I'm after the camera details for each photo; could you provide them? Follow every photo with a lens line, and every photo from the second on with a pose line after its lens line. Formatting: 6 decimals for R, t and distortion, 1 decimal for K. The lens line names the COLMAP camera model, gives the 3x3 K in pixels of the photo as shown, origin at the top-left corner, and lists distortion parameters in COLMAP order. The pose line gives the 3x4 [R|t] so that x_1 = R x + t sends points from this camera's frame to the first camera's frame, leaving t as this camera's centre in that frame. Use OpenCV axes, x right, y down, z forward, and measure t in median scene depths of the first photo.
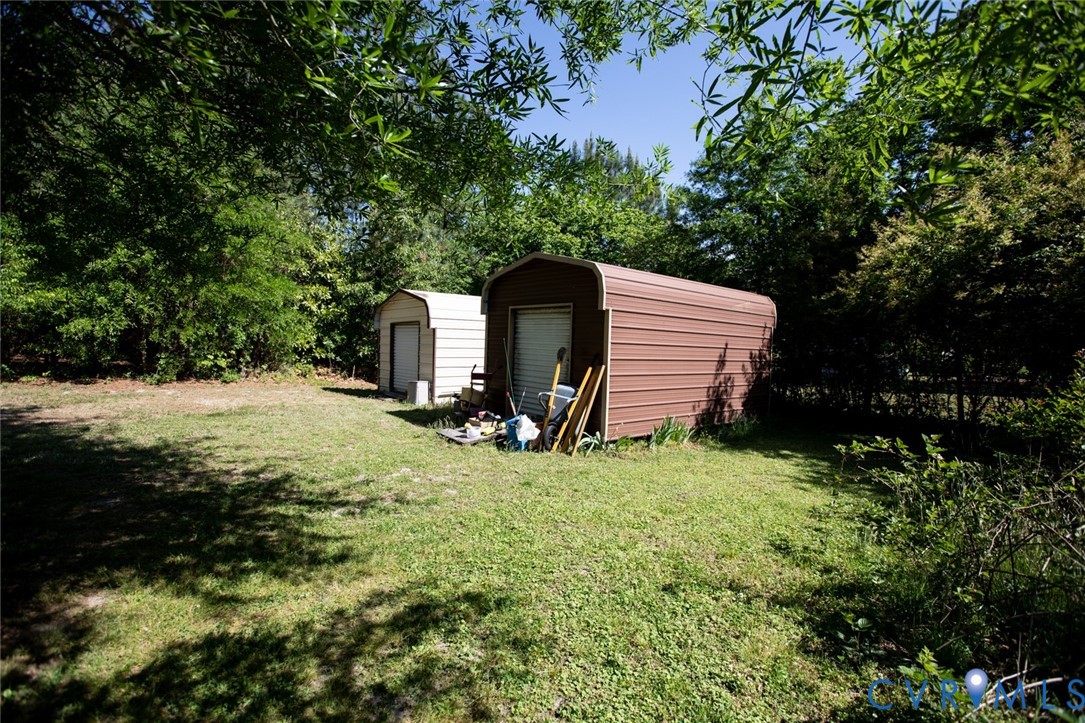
lens RADIAL K [[497.1, 0, 531.4], [0, 497.1, 361.6], [0, 0, 1]] dist [-0.021233, 0.000145]
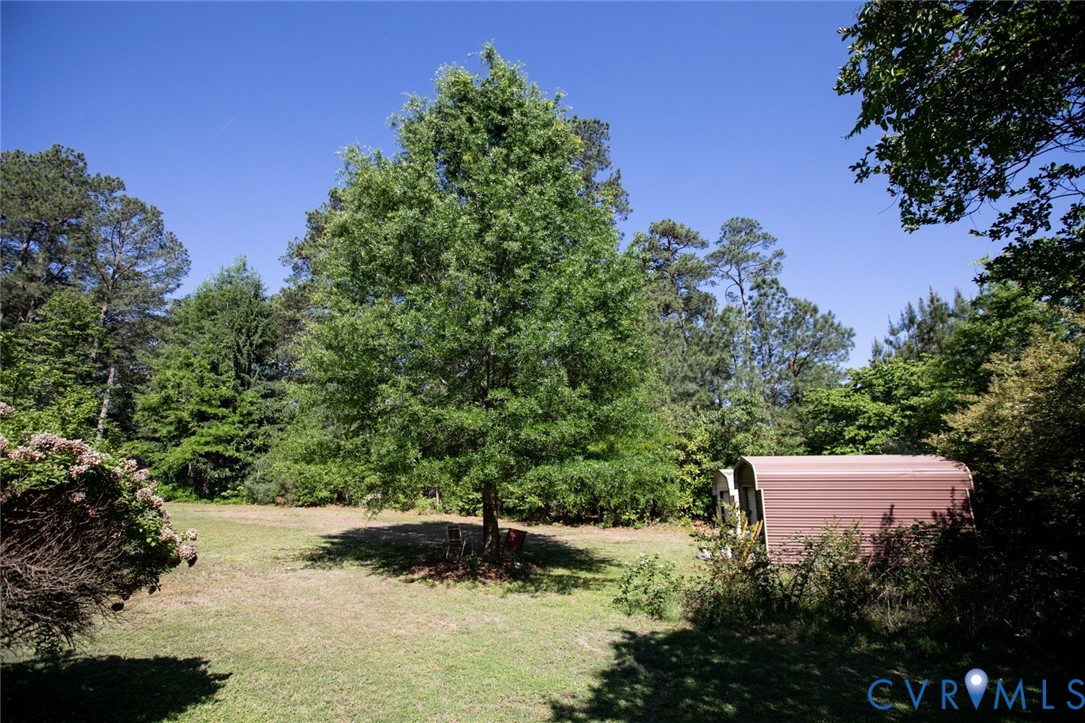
lens RADIAL K [[497.1, 0, 542.8], [0, 497.1, 364.3], [0, 0, 1]] dist [-0.021233, 0.000145]
pose [[0.663612, -0.209457, -0.718156, 0.526899], [-0.010411, 0.957323, -0.288832, -0.004484], [0.748005, 0.199149, 0.633110, -0.458454]]
